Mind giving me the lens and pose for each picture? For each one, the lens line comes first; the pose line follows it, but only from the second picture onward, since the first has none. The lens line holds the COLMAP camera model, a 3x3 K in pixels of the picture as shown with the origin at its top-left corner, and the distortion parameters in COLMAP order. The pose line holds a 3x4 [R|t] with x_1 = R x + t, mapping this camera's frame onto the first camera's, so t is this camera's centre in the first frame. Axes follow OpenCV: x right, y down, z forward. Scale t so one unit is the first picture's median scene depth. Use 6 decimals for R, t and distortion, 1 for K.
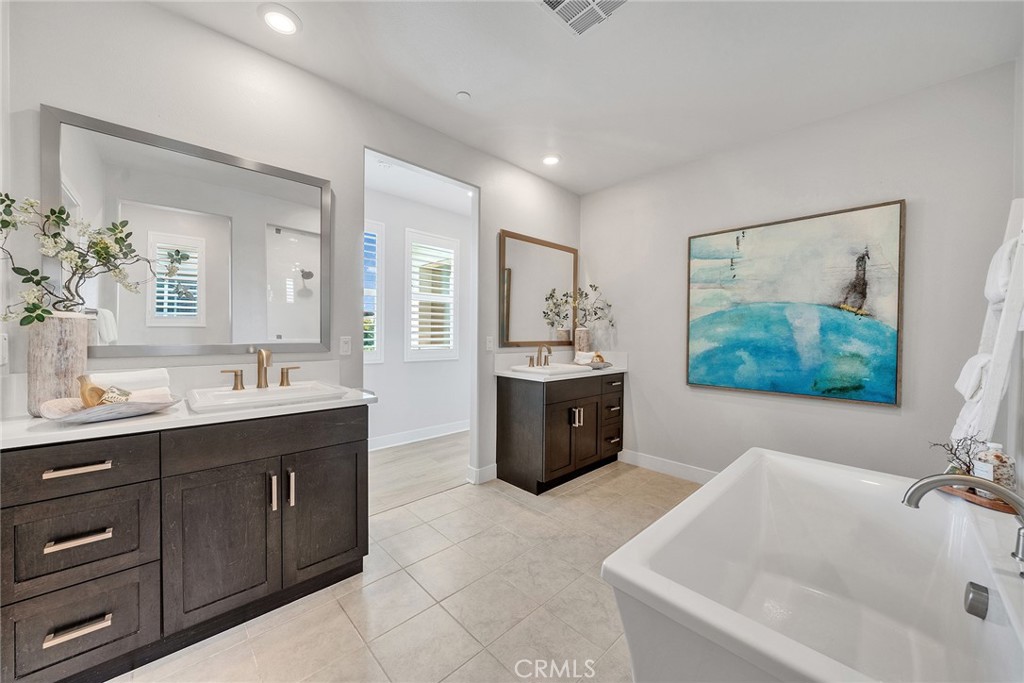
lens RADIAL K [[368.0, 0, 512.0], [0, 368.0, 341.5], [0, 0, 1]] dist [0.000011, 0.000038]
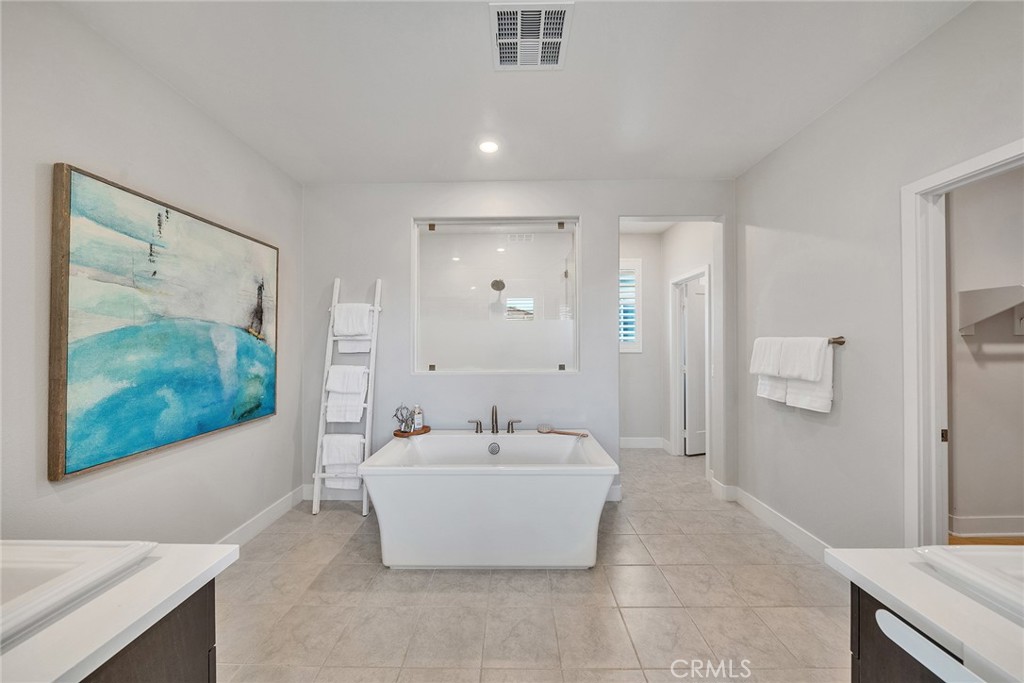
lens RADIAL K [[347.4, 0, 513.0], [0, 347.4, 340.0], [0, 0, 1]] dist [-0.002031, -0.000267]
pose [[-0.717298, -0.004385, 0.696753, -0.314027], [0.009462, 0.999827, 0.016034, -0.079266], [-0.696702, 0.018094, -0.717132, 1.212517]]
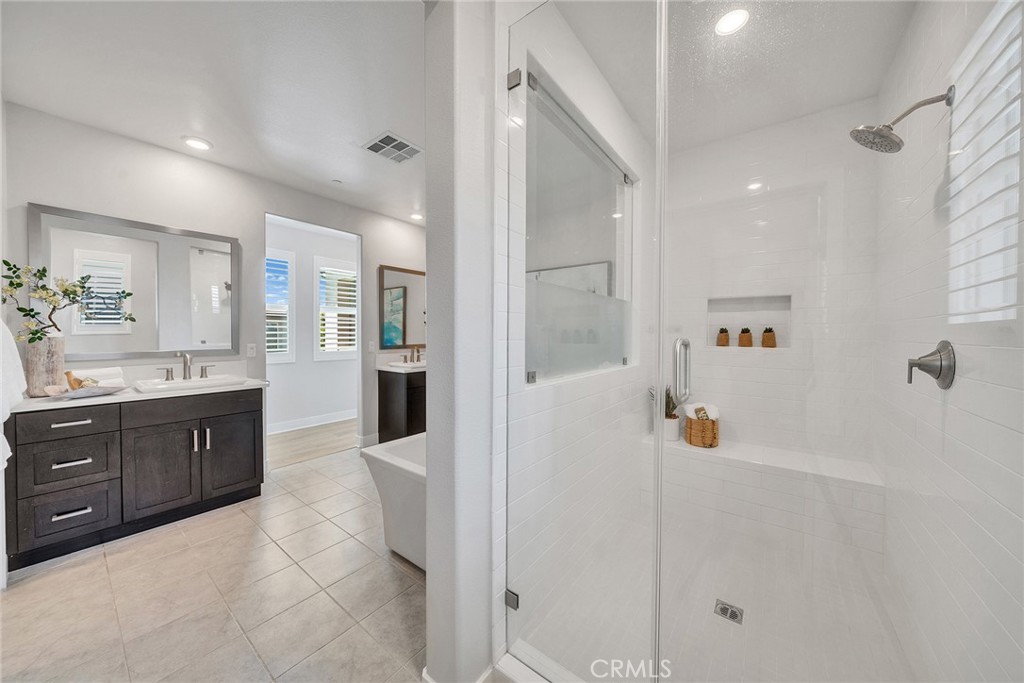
lens RADIAL K [[347.4, 0, 513.0], [0, 347.4, 340.0], [0, 0, 1]] dist [-0.002031, -0.000267]
pose [[0.987786, -0.010293, 0.155475, 0.357745], [0.010709, 0.999941, -0.001841, -0.016574], [-0.155447, 0.003483, 0.987838, -0.518968]]
